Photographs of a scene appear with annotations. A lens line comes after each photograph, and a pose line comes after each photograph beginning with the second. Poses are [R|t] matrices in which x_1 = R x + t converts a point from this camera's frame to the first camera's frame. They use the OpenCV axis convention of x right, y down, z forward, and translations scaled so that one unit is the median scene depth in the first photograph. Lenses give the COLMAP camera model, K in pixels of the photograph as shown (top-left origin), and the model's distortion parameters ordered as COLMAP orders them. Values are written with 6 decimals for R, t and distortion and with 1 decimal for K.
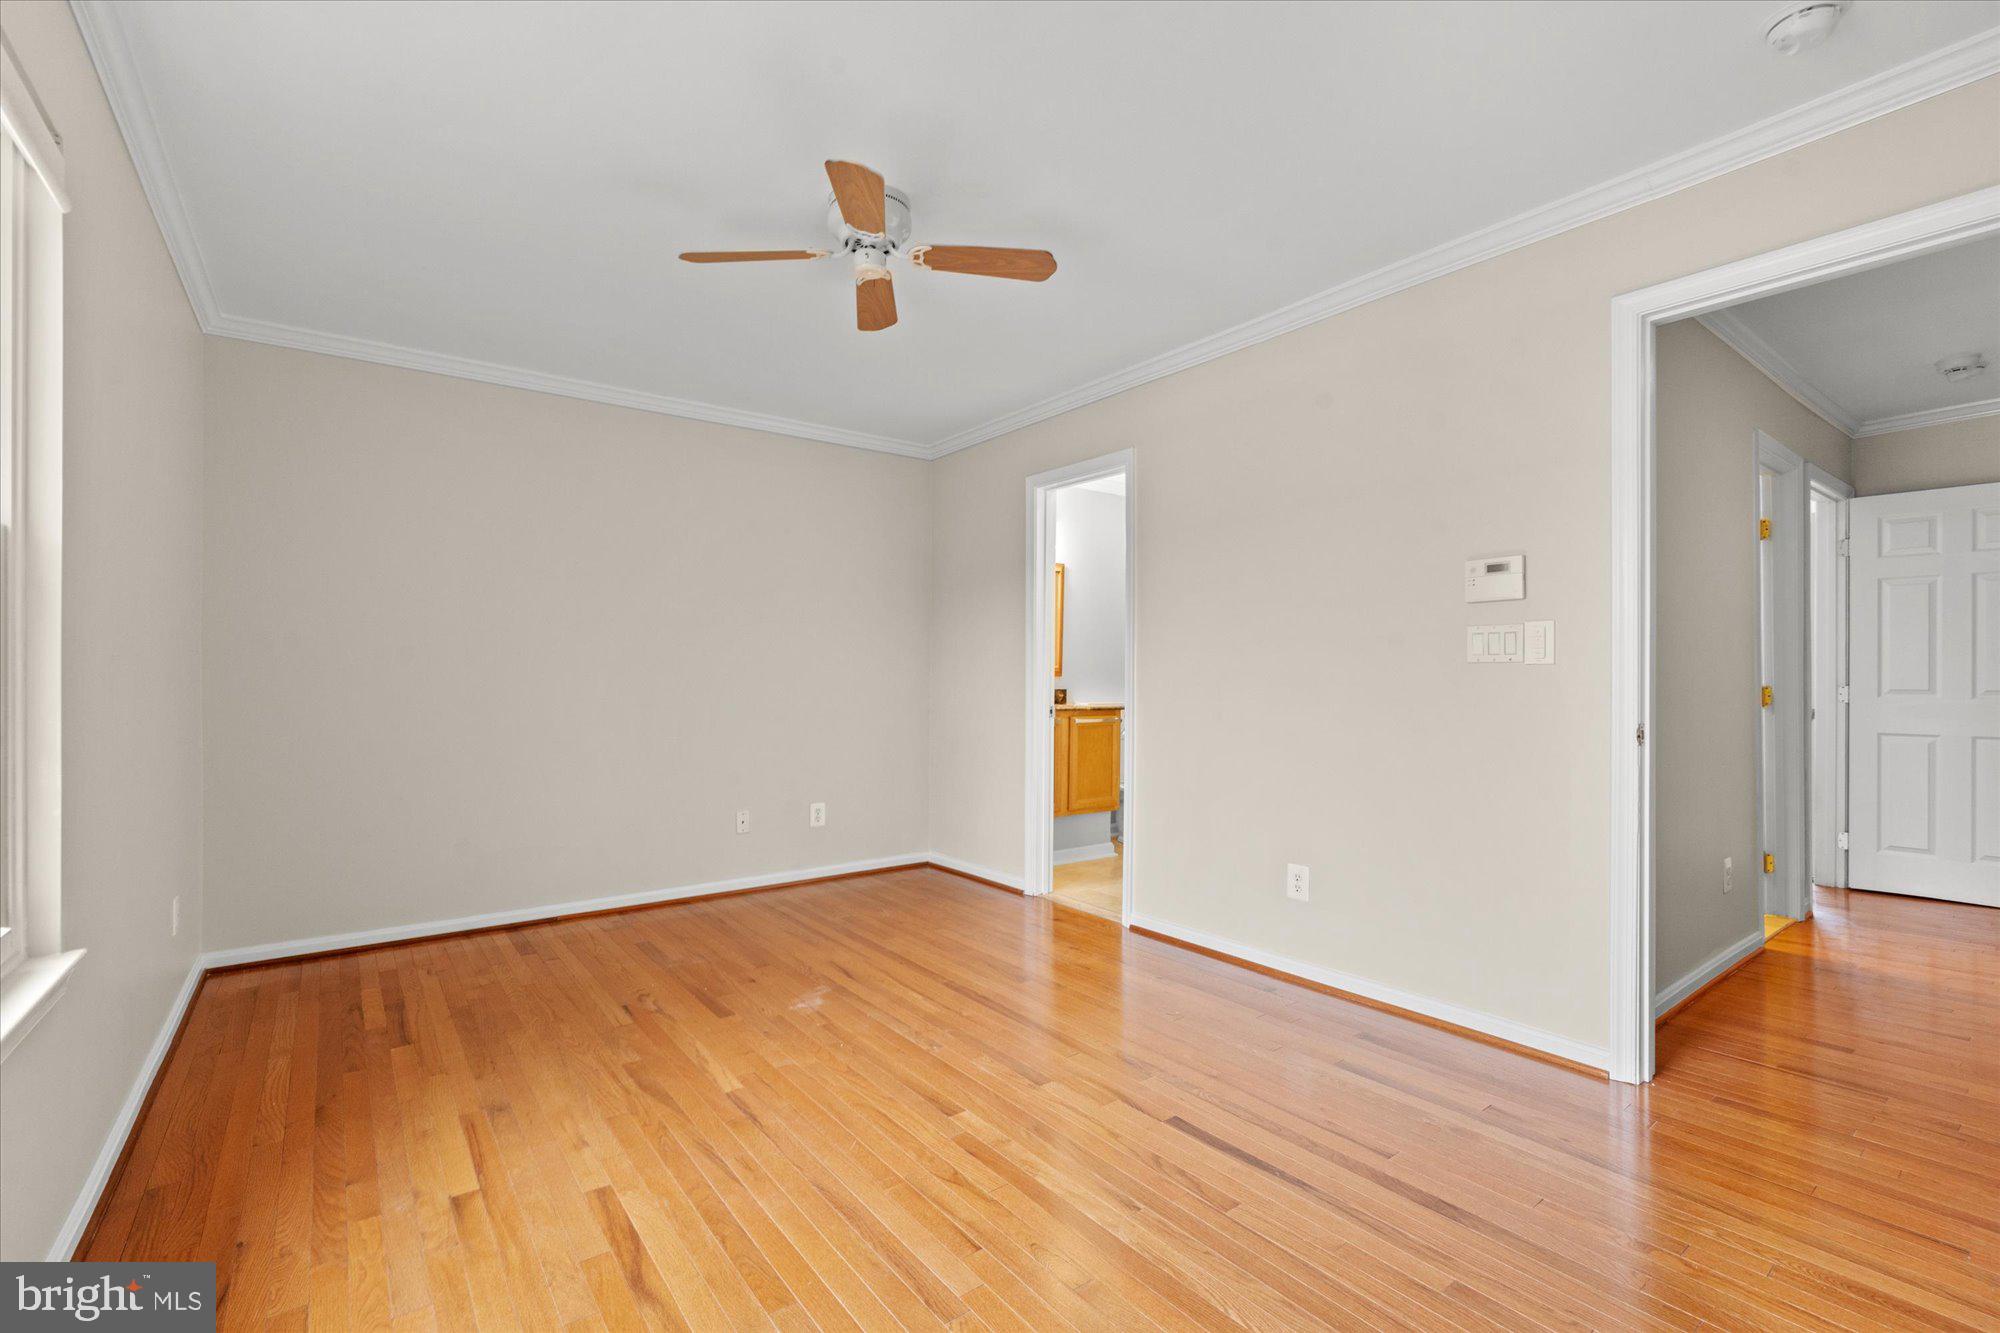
lens RADIAL K [[877.1, 0, 992.9], [0, 877.1, 661.0], [0, 0, 1]] dist [-0.001070, 0.000147]
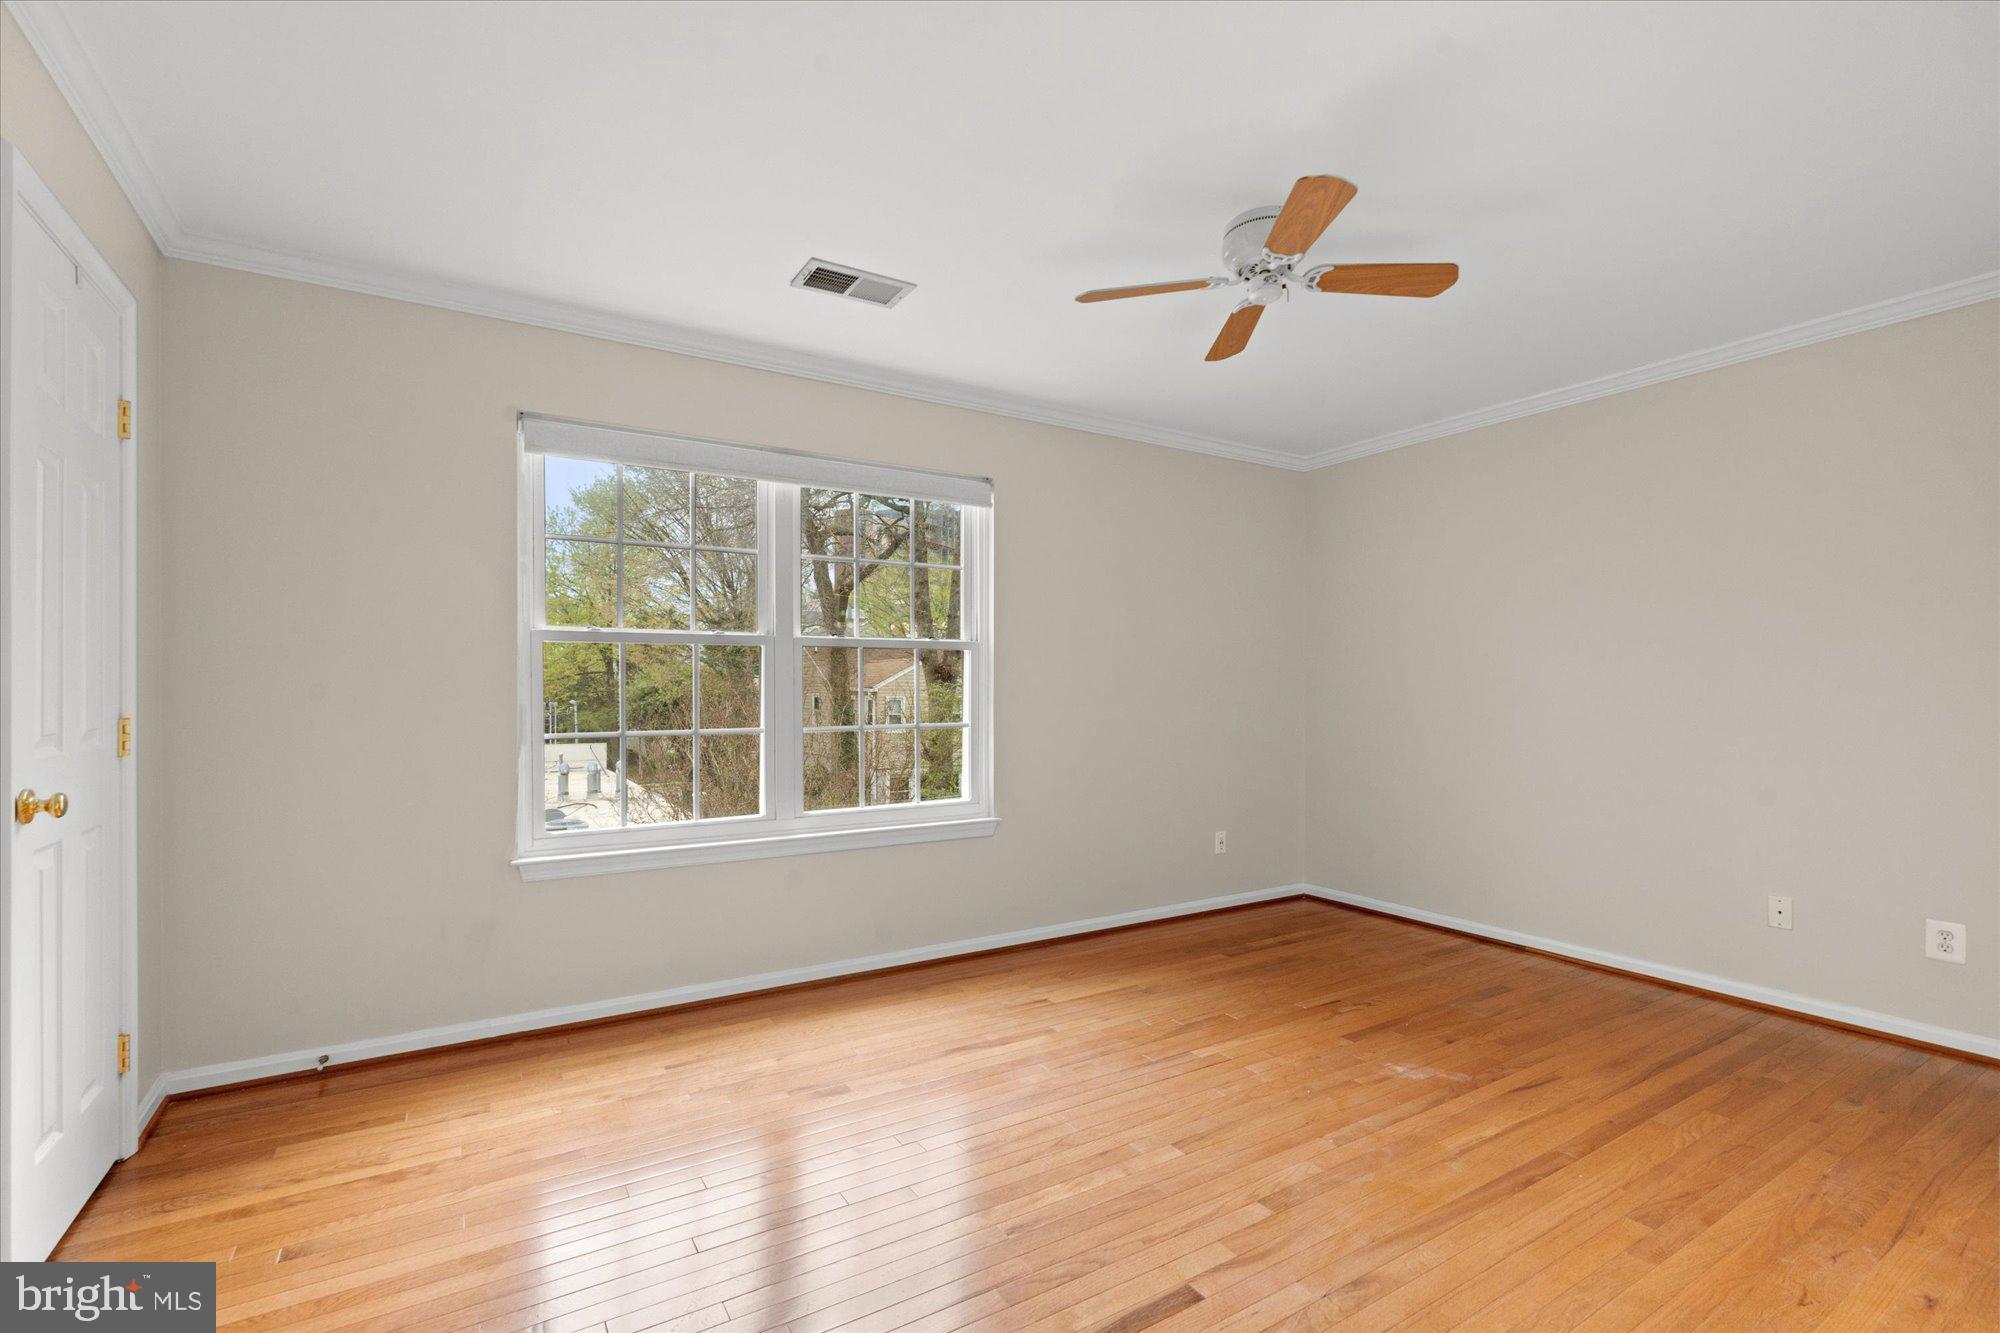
lens RADIAL K [[877.1, 0, 992.9], [0, 877.1, 661.0], [0, 0, 1]] dist [-0.001070, 0.000147]
pose [[-0.085210, -0.032302, -0.995839, 0.751258], [0.016378, 0.999294, -0.033816, -0.009287], [0.996228, -0.019191, -0.084621, 0.667751]]
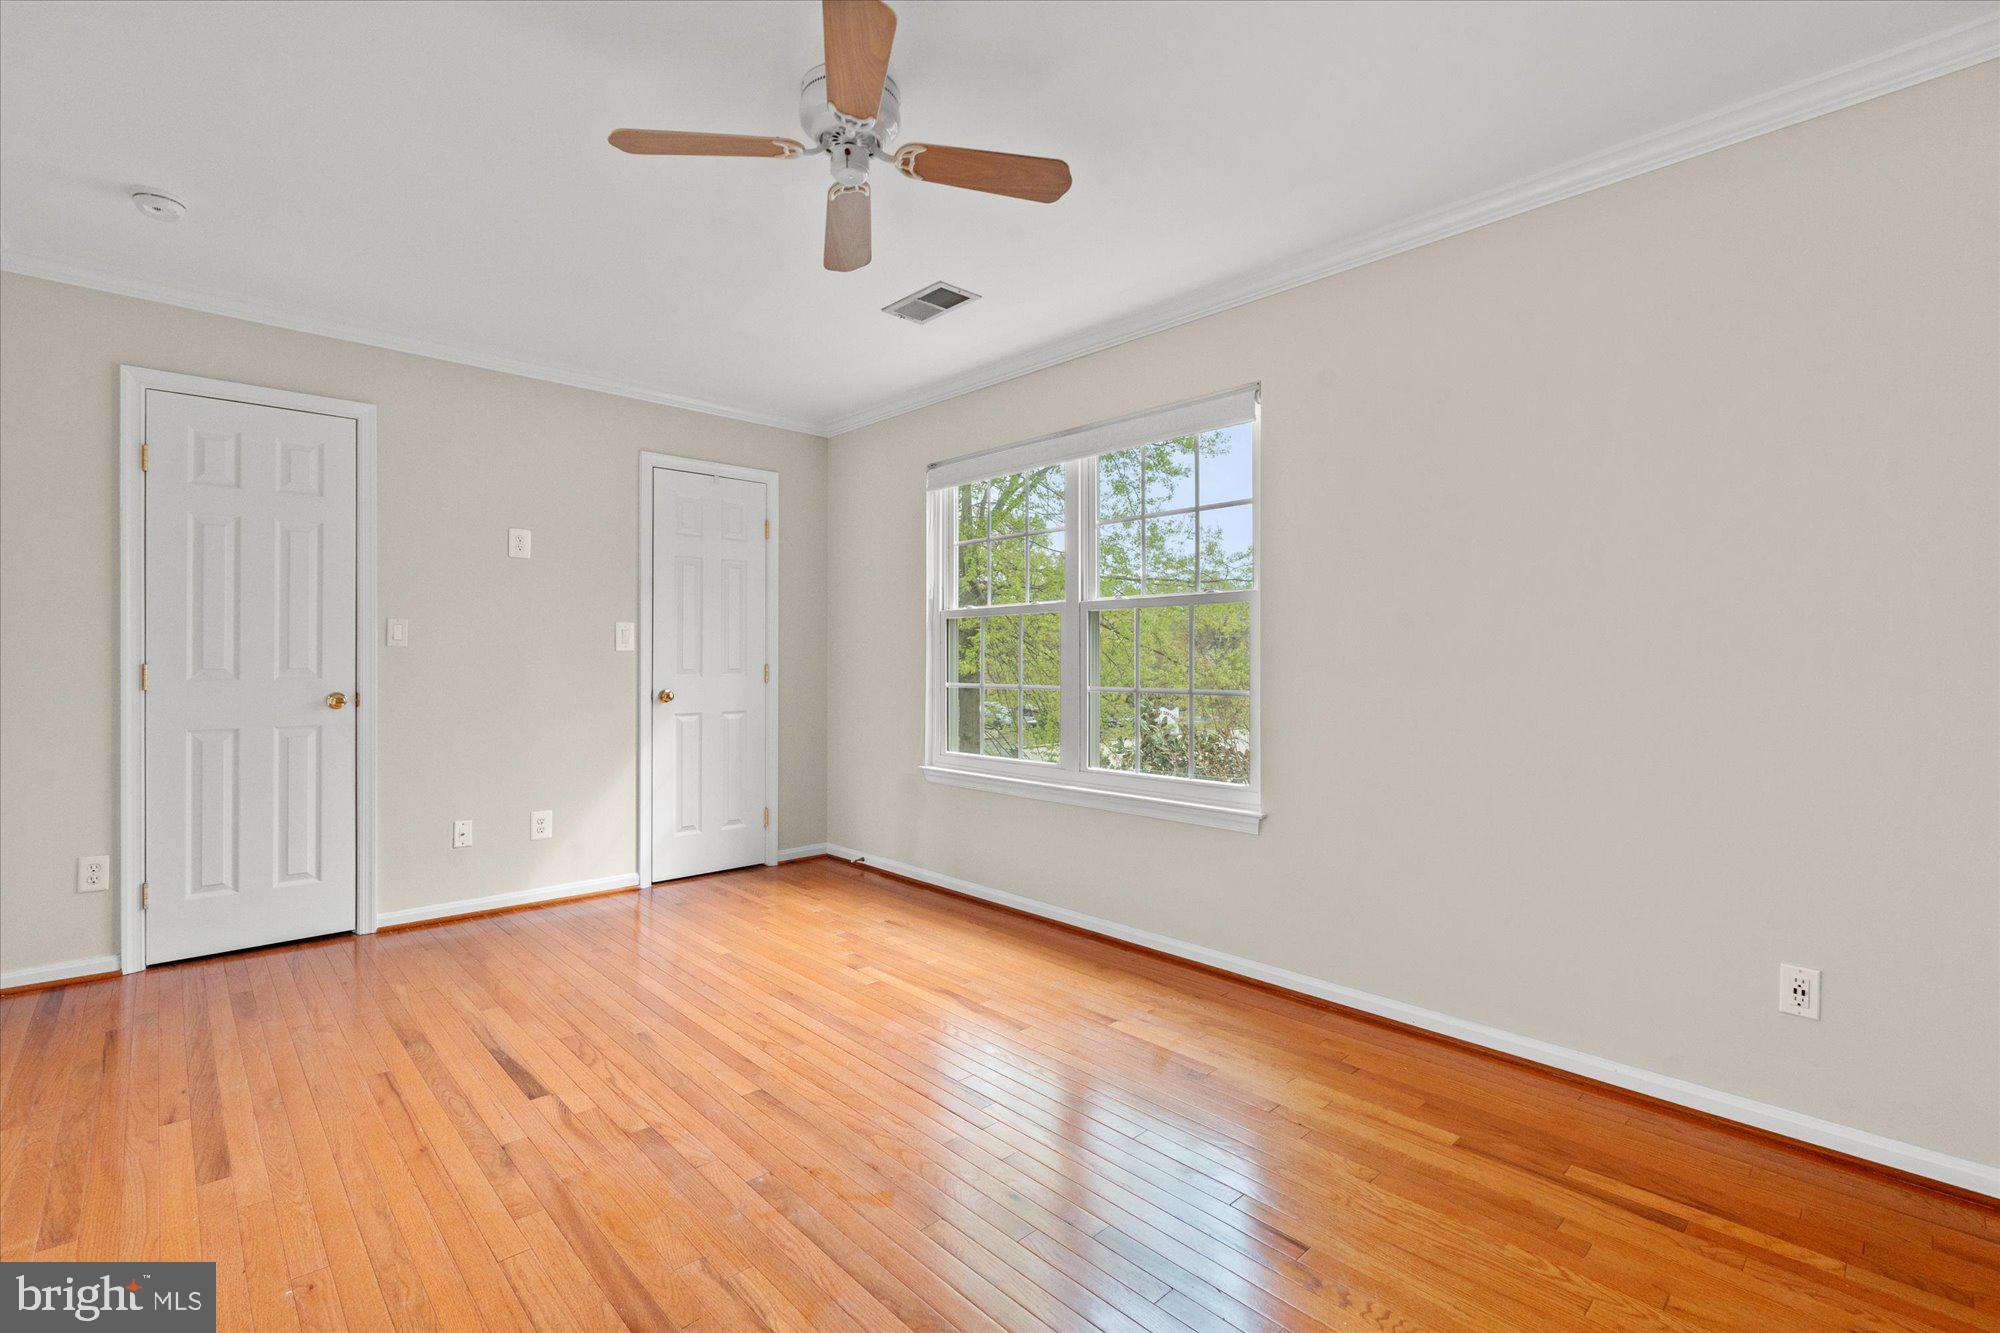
lens RADIAL K [[900.8, 0, 999.0], [0, 900.8, 632.6], [0, 0, 1]] dist [-0.002010, -0.000093]
pose [[-0.992982, -0.008625, -0.117948, -0.150320], [-0.002883, 0.998806, -0.048763, 0.021939], [0.118227, -0.048080, -0.991822, 1.589029]]
